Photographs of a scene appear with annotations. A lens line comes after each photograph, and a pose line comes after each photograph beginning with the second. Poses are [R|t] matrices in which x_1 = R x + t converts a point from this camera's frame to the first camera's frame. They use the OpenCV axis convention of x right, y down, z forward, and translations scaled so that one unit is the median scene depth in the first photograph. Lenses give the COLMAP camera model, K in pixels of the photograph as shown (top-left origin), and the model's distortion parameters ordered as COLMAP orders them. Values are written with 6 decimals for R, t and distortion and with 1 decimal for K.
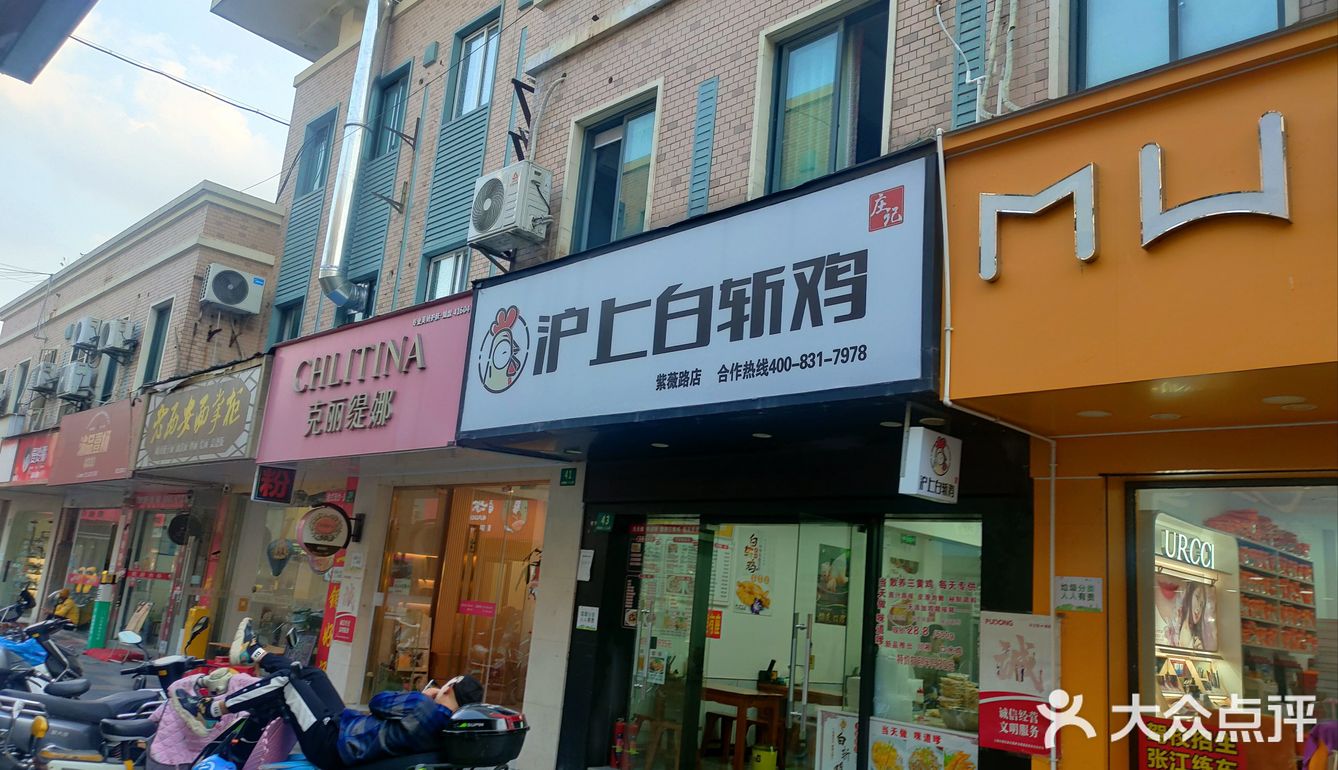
lens RADIAL K [[1030.5, 0, 667.8], [0, 1030.5, 379.9], [0, 0, 1]] dist [0.076308, -0.071881]
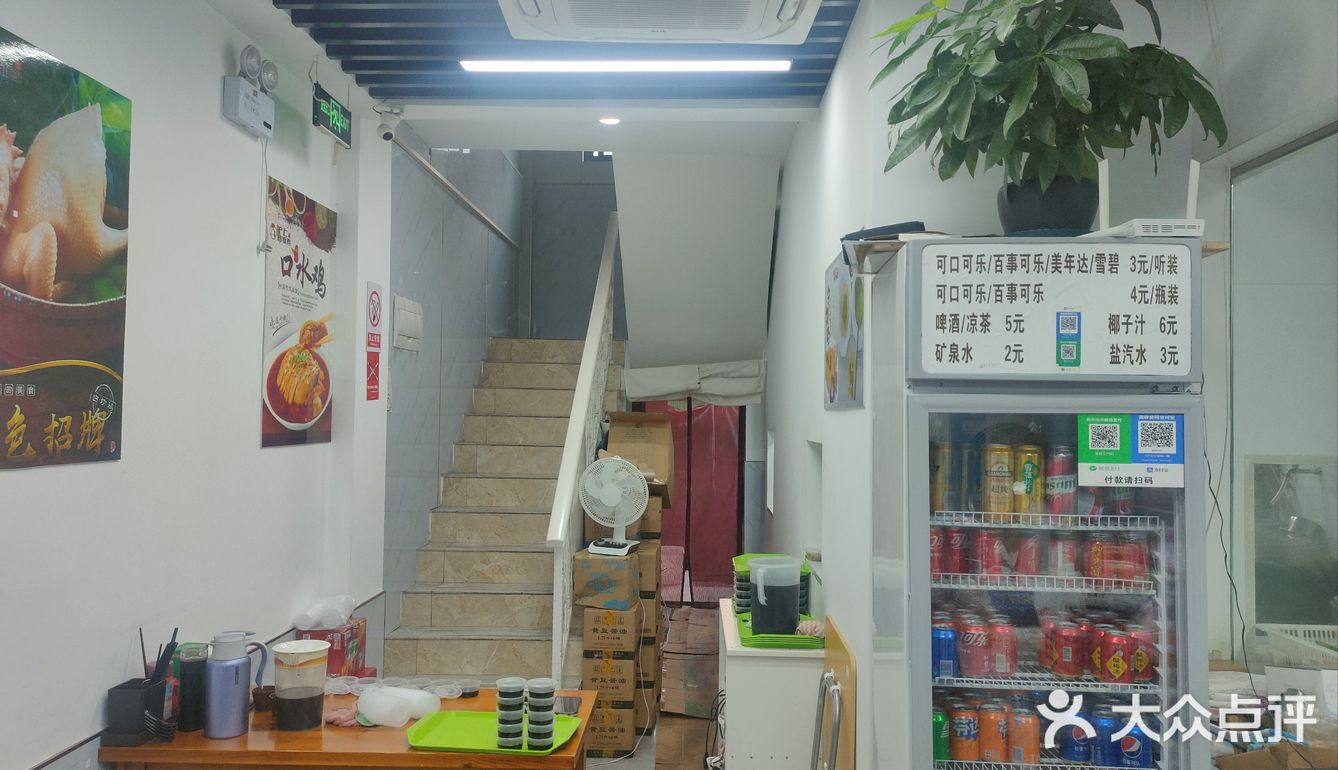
lens RADIAL K [[1030.5, 0, 667.8], [0, 1030.5, 379.9], [0, 0, 1]] dist [0.076308, -0.071881]
pose [[0.716594, -0.059736, 0.694927, 0.169492], [-0.102084, 0.976615, 0.189217, 0.267175], [-0.689979, -0.206532, 0.693738, 1.226260]]
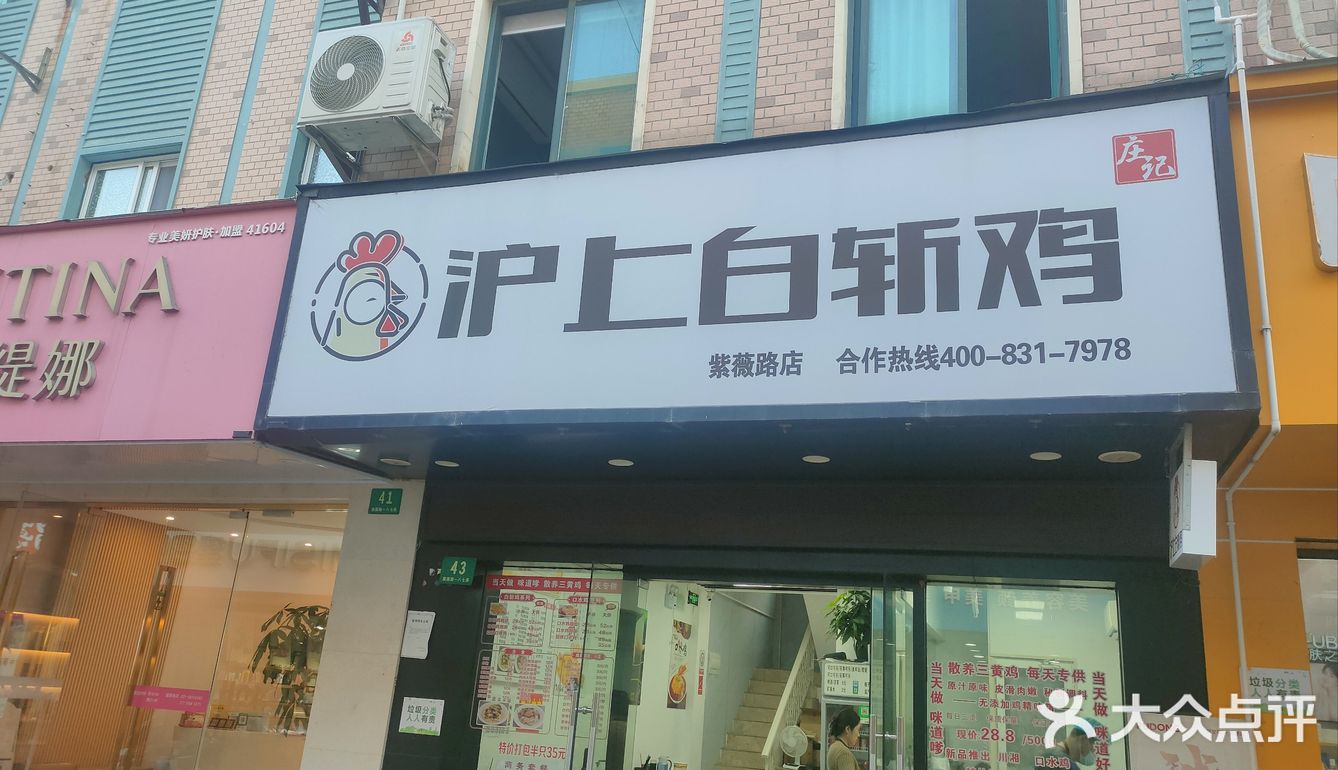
lens RADIAL K [[1030.5, 0, 667.8], [0, 1030.5, 379.9], [0, 0, 1]] dist [0.076308, -0.071881]
pose [[0.890444, 0.115409, 0.440216, -0.309064], [-0.094520, 0.993117, -0.069171, 0.056813], [-0.445169, 0.019984, 0.895223, 0.393902]]
